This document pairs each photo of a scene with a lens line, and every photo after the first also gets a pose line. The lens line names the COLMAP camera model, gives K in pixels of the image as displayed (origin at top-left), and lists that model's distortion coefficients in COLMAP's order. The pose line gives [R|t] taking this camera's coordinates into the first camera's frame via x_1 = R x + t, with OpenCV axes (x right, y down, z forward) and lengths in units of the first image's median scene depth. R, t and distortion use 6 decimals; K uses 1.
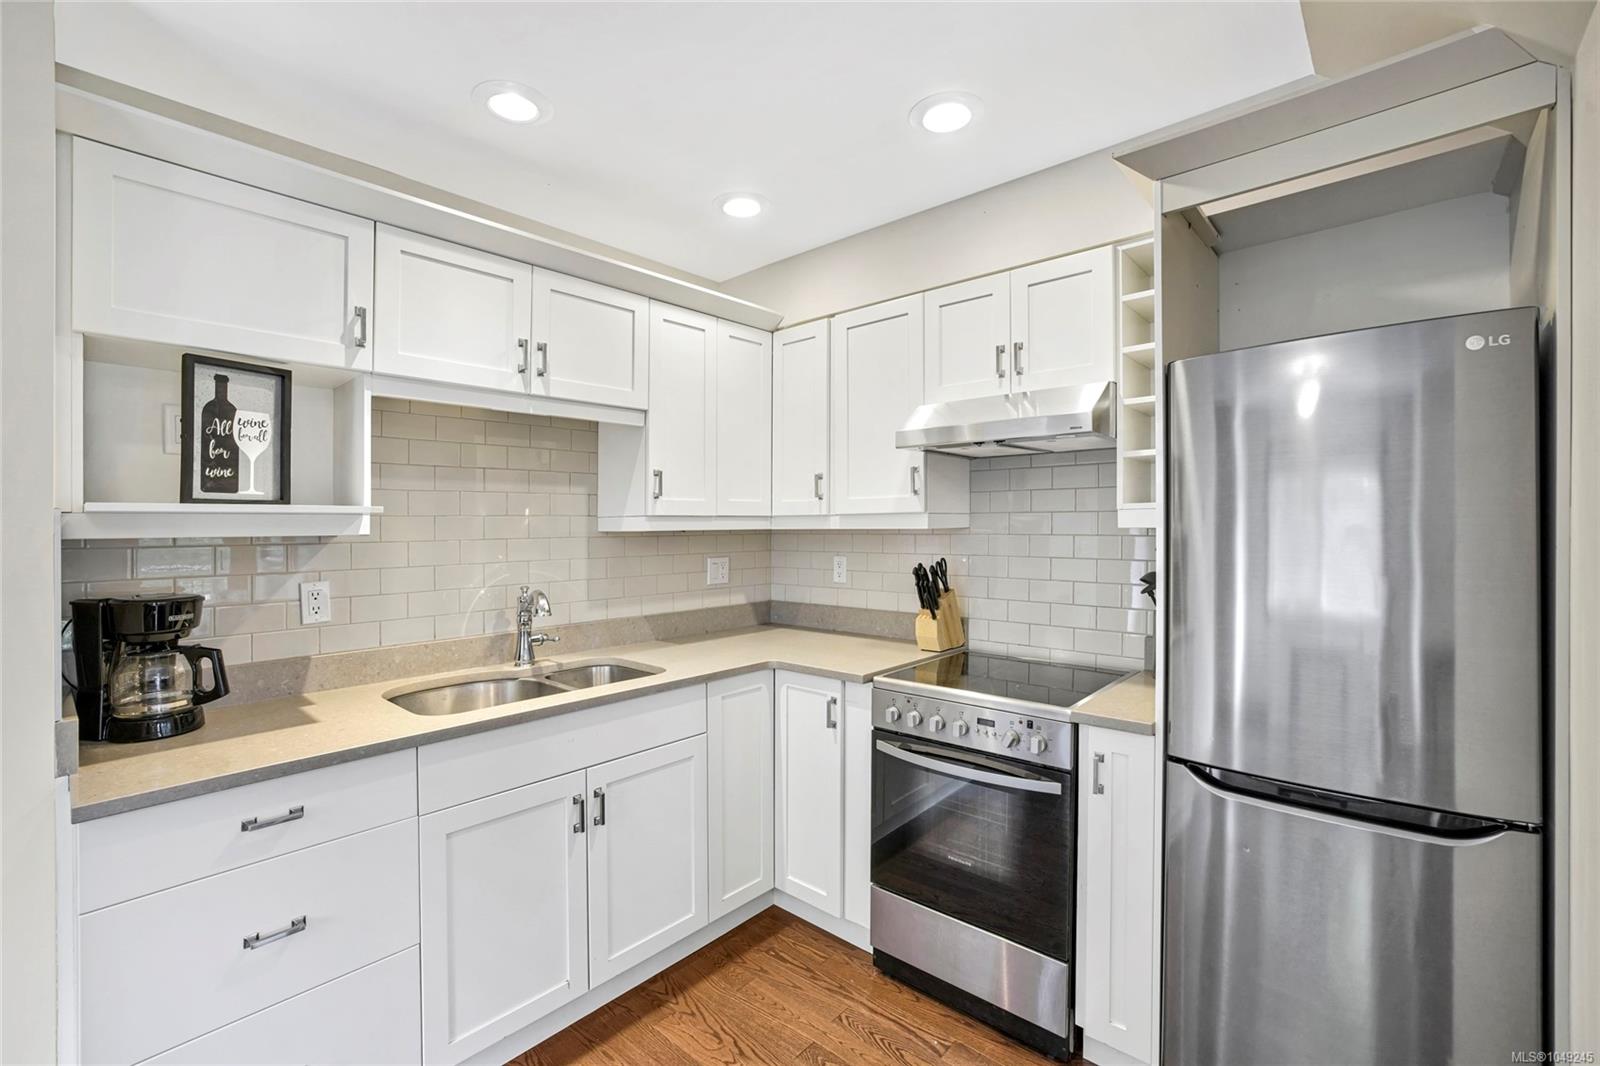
lens RADIAL K [[686.5, 0, 800.3], [0, 686.5, 534.6], [0, 0, 1]] dist [-0.019945, 0.000359]
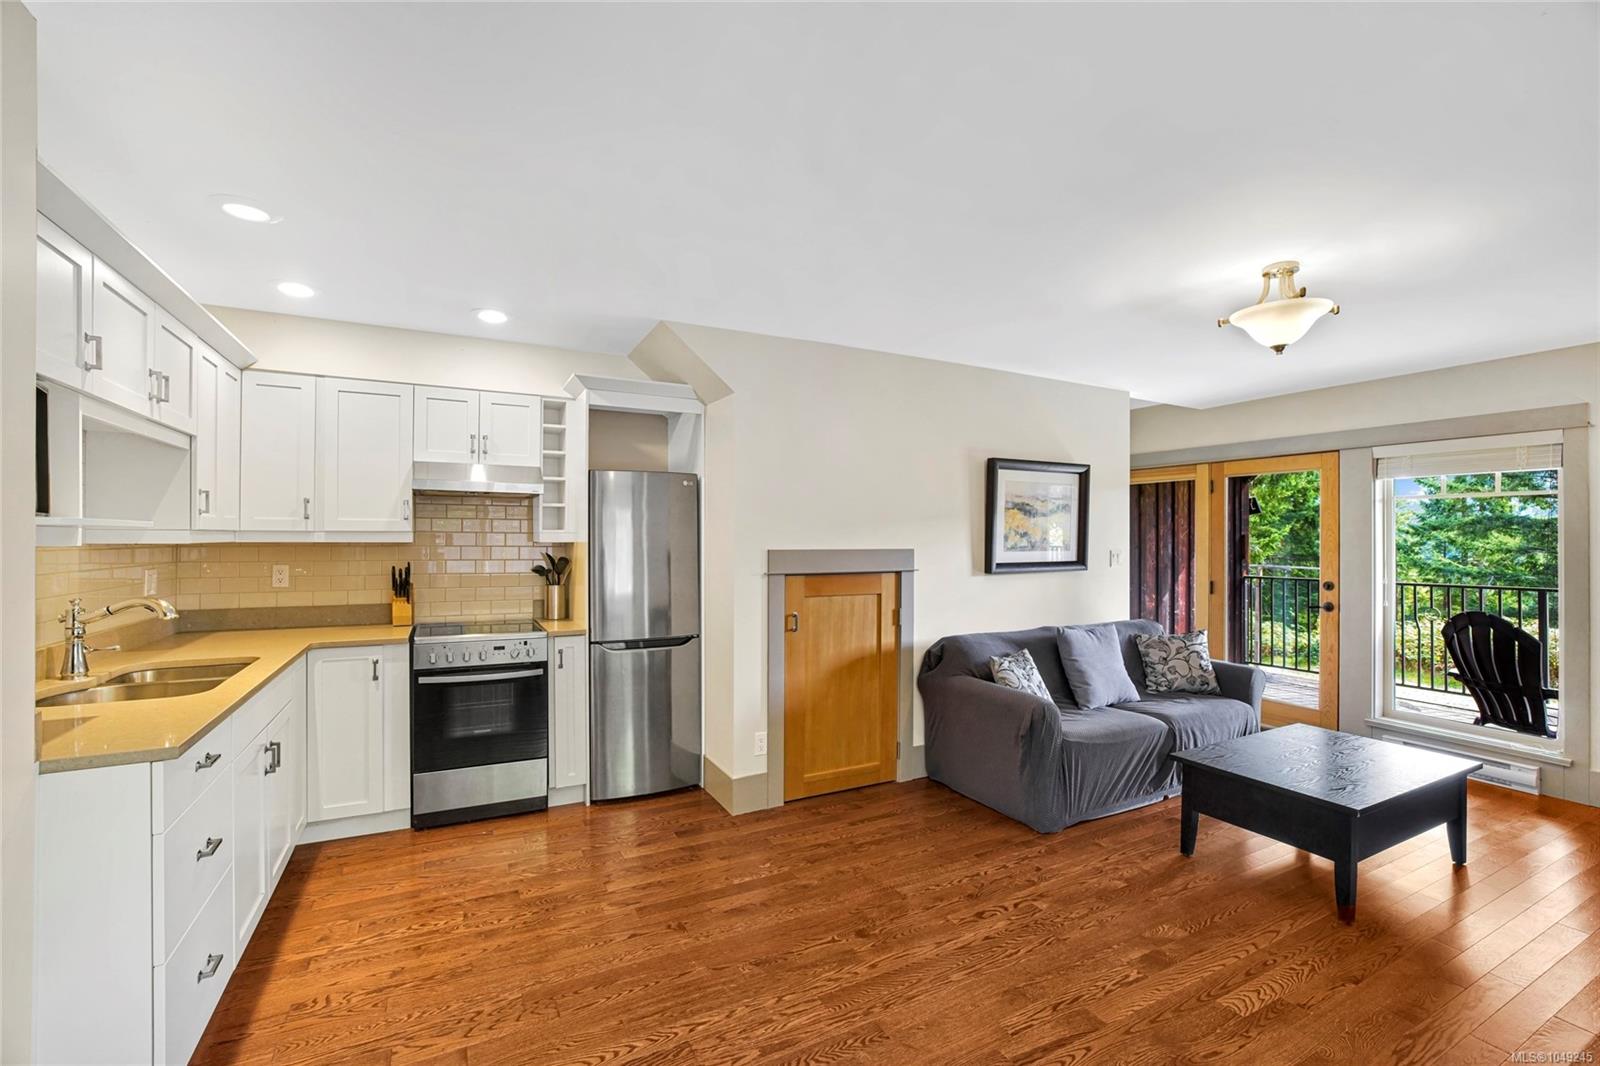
lens RADIAL K [[686.5, 0, 800.3], [0, 686.5, 534.6], [0, 0, 1]] dist [-0.019945, 0.000359]
pose [[0.350733, 0.014690, 0.936360, -1.149758], [0.003274, 0.999852, -0.016913, 0.002874], [-0.936470, 0.008997, 0.350633, -0.396903]]
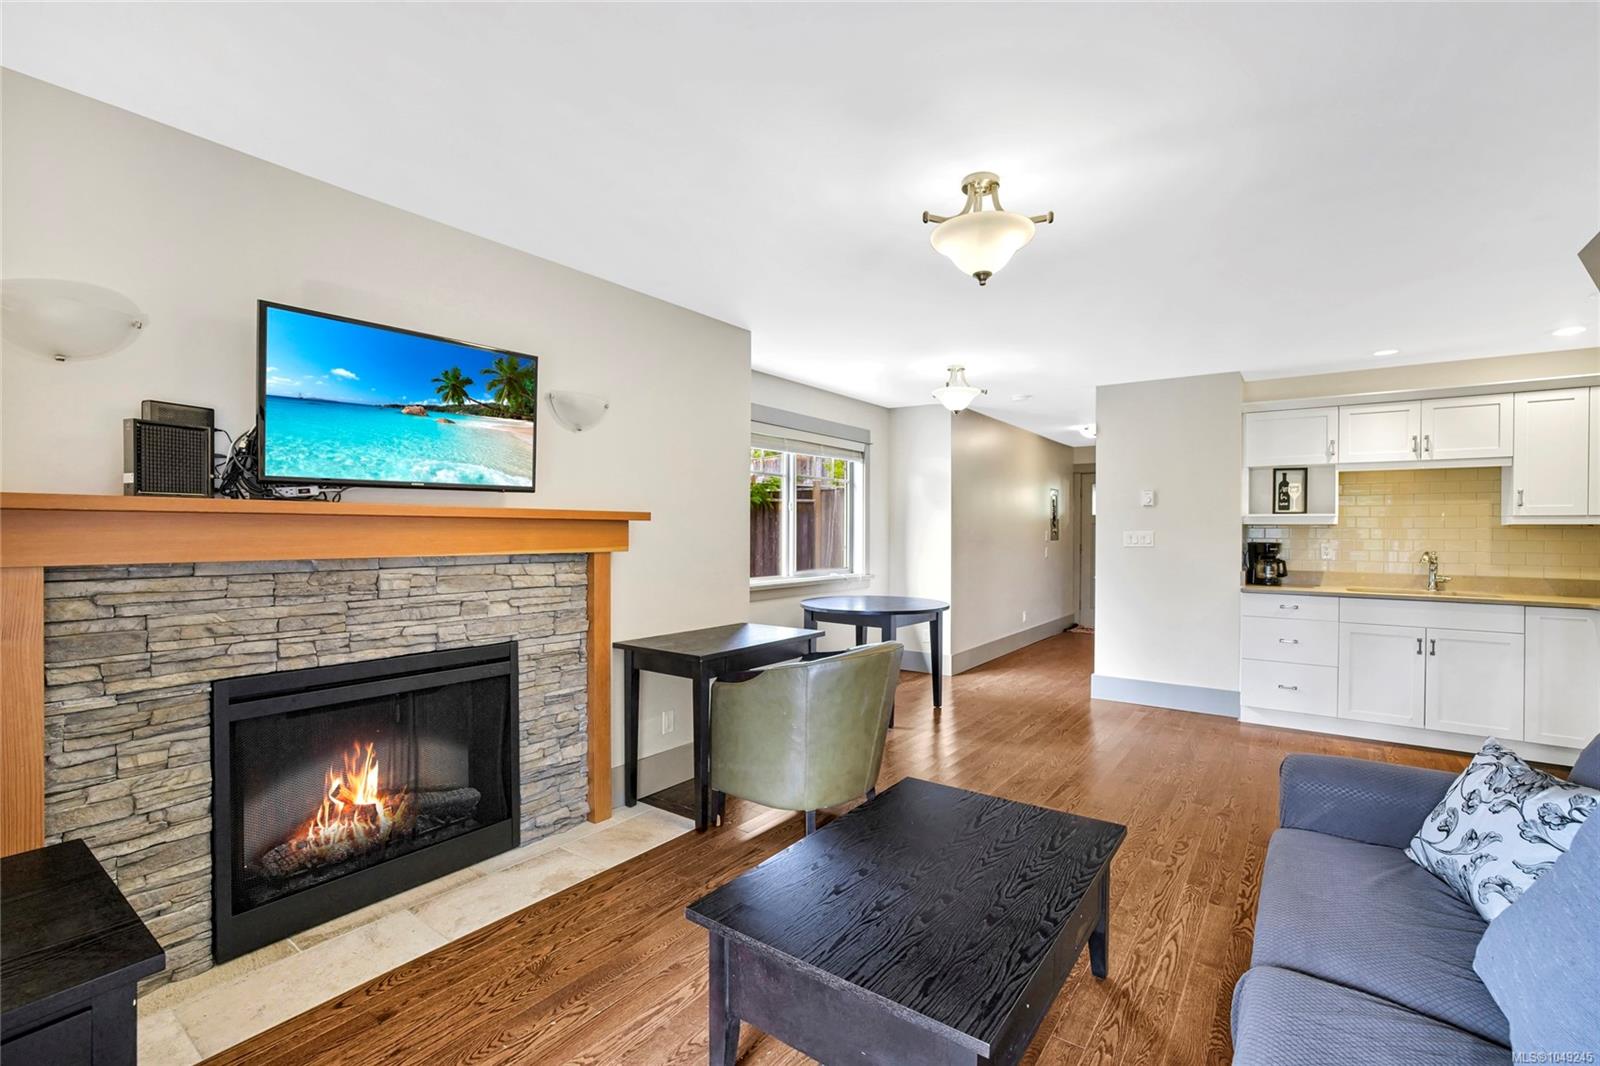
lens RADIAL K [[710.0, 0, 807.0], [0, 710.0, 508.5], [0, 0, 1]] dist [-0.001418, 0.015528]
pose [[0.105933, -0.019591, -0.994180, 1.820502], [-0.018821, 0.999587, -0.021703, 0.036153], [0.994195, 0.021011, 0.105520, -1.288673]]
